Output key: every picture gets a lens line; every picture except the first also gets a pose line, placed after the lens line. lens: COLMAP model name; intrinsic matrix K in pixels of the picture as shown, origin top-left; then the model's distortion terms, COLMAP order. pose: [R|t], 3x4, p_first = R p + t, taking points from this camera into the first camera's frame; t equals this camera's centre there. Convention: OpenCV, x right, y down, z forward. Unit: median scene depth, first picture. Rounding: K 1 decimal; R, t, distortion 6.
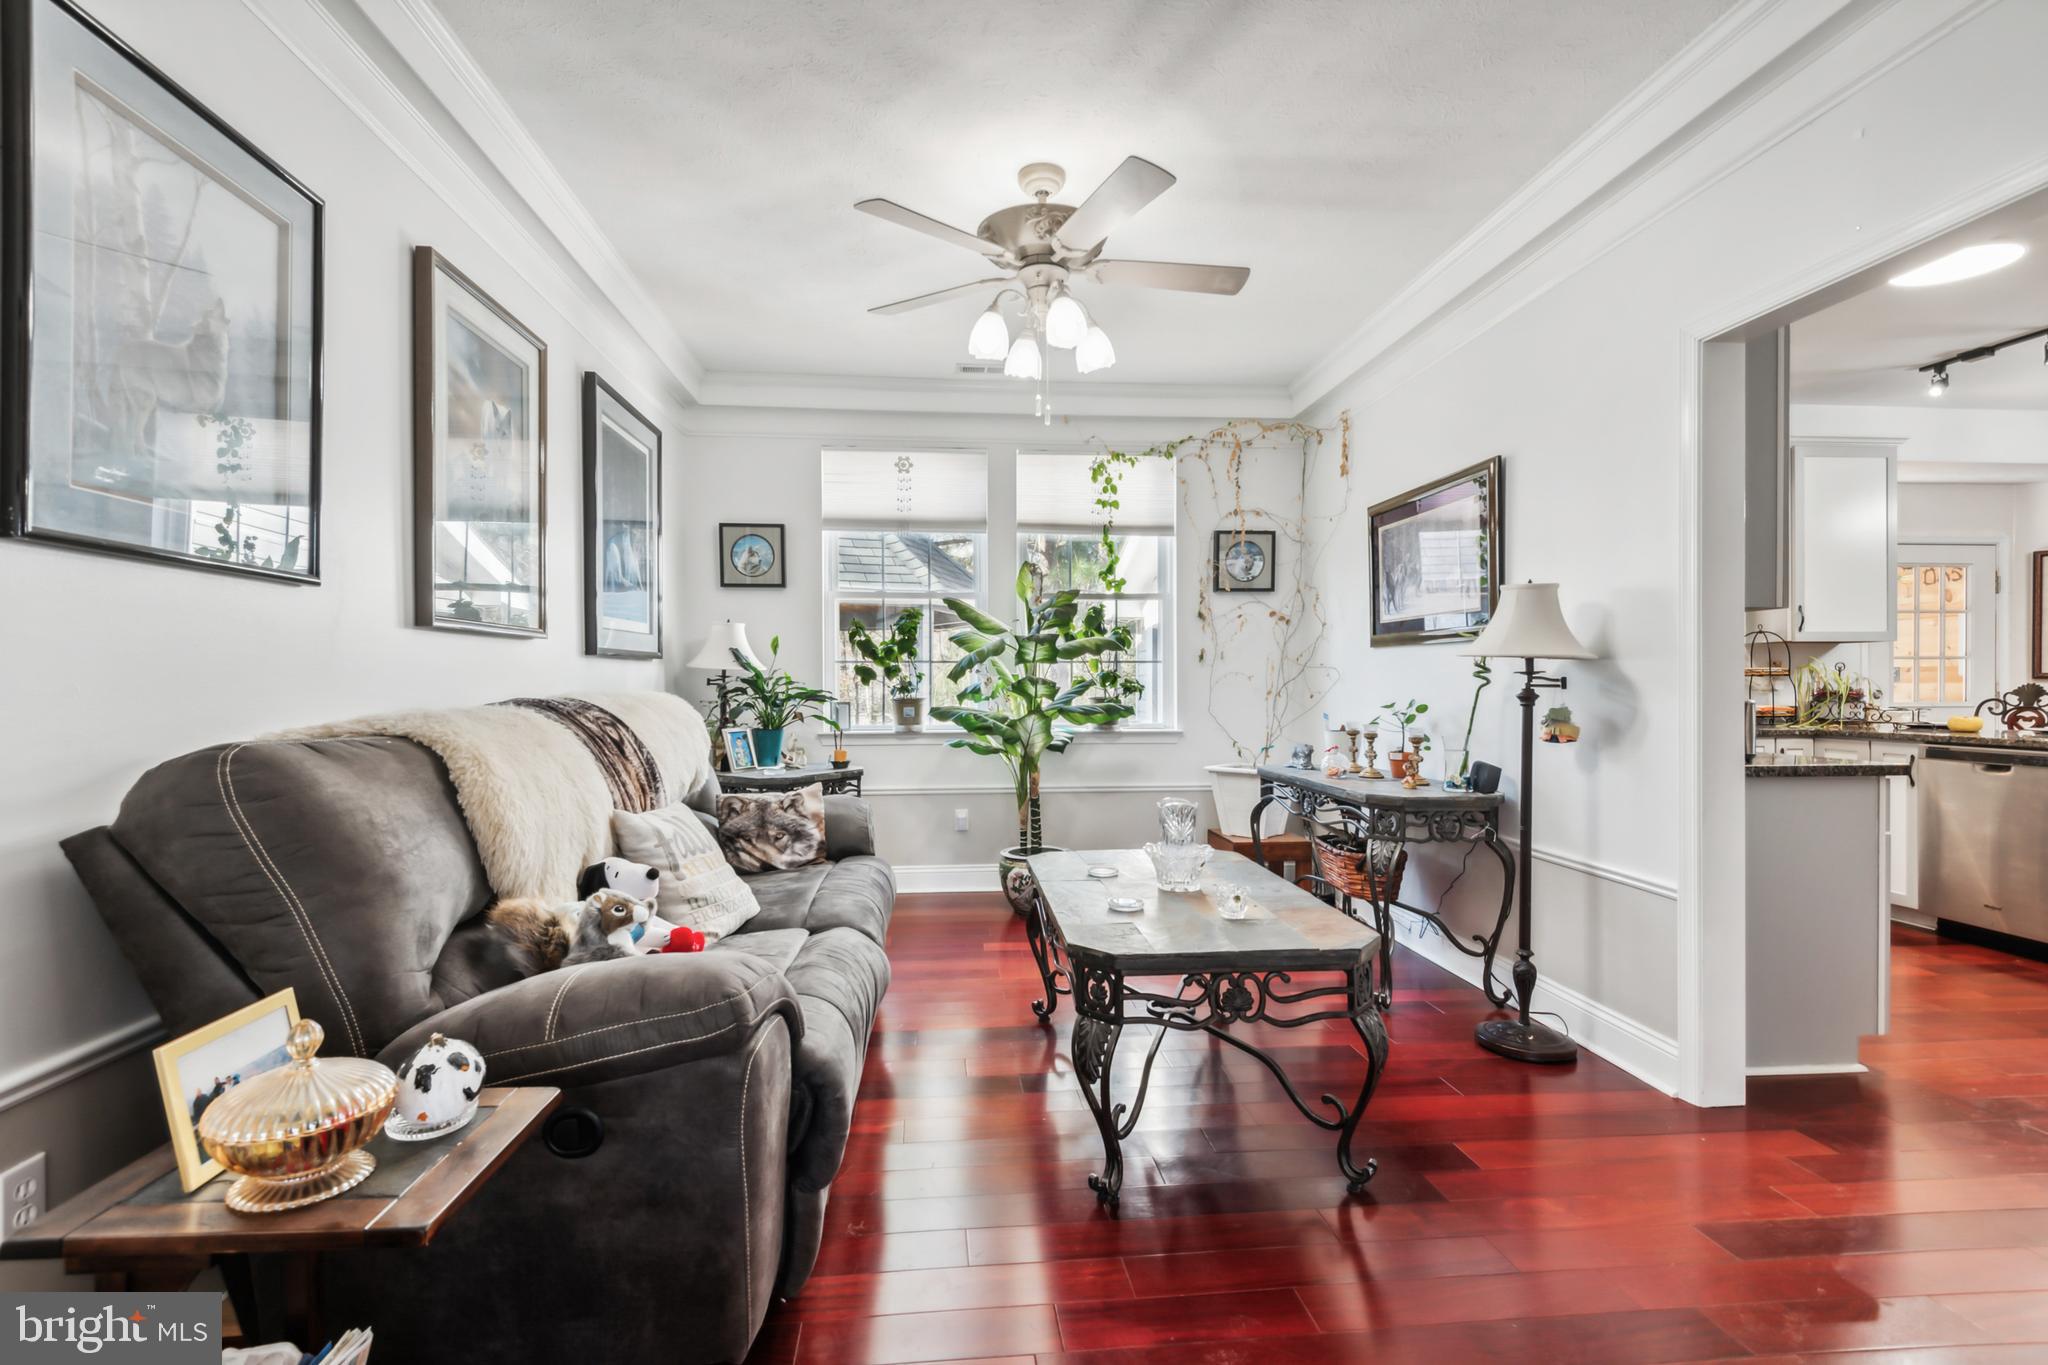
lens RADIAL K [[943.1, 0, 1006.2], [0, 943.1, 689.1], [0, 0, 1]] dist [0.030035, -0.014686]
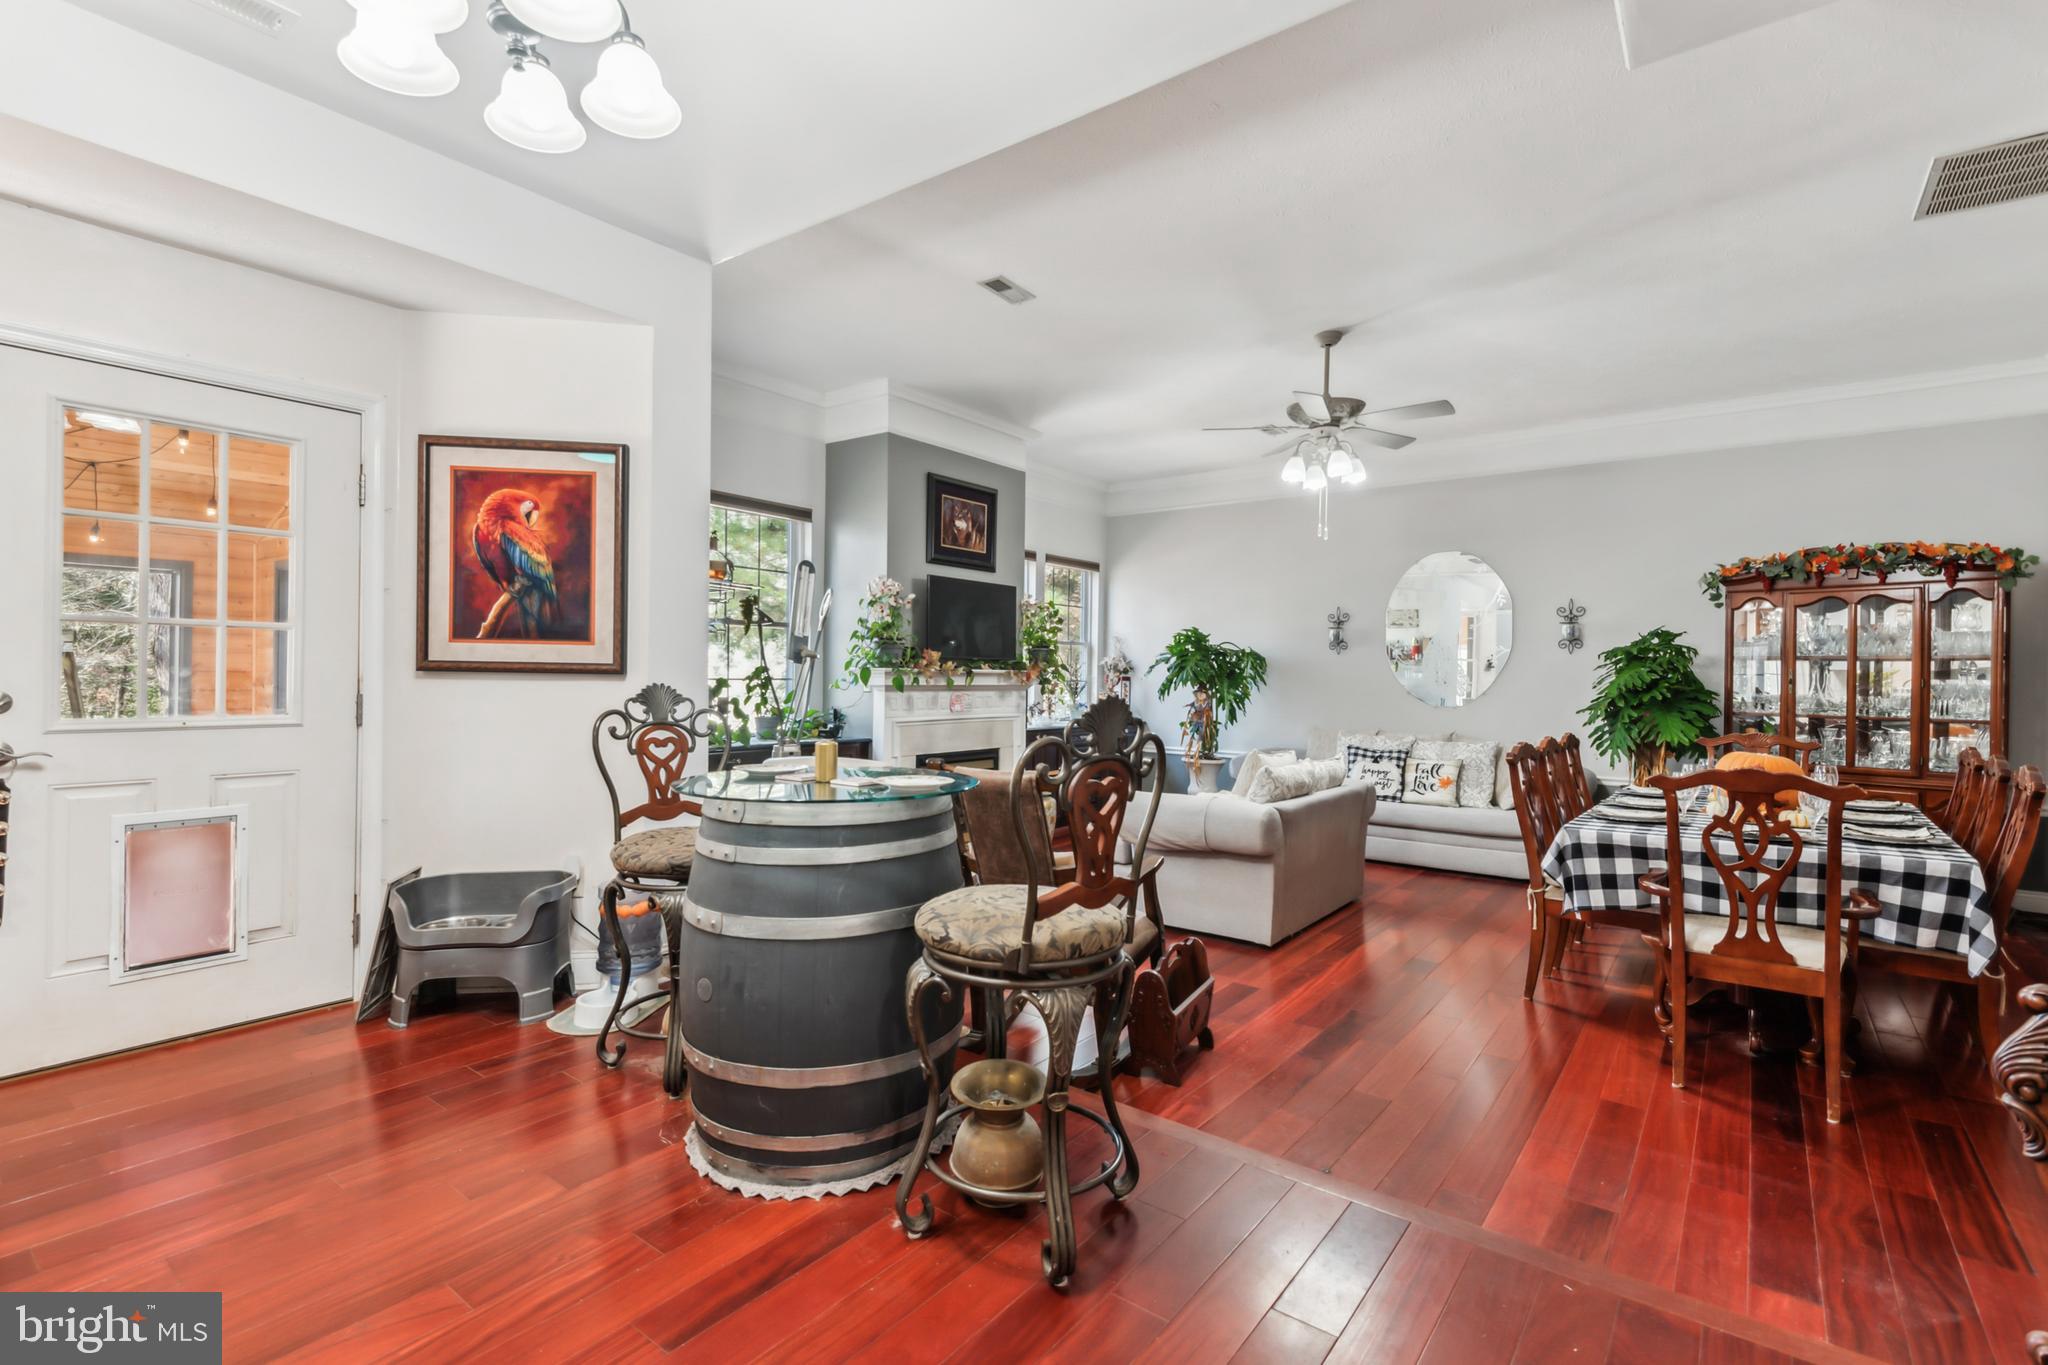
lens RADIAL K [[943.1, 0, 1008.9], [0, 943.1, 673.2], [0, 0, 1]] dist [0.030035, -0.014686]
pose [[0.680624, 0.013714, 0.732504, 1.091975], [-0.013182, 0.999892, -0.006472, -0.012475], [-0.732514, -0.005252, 0.680732, 0.471405]]
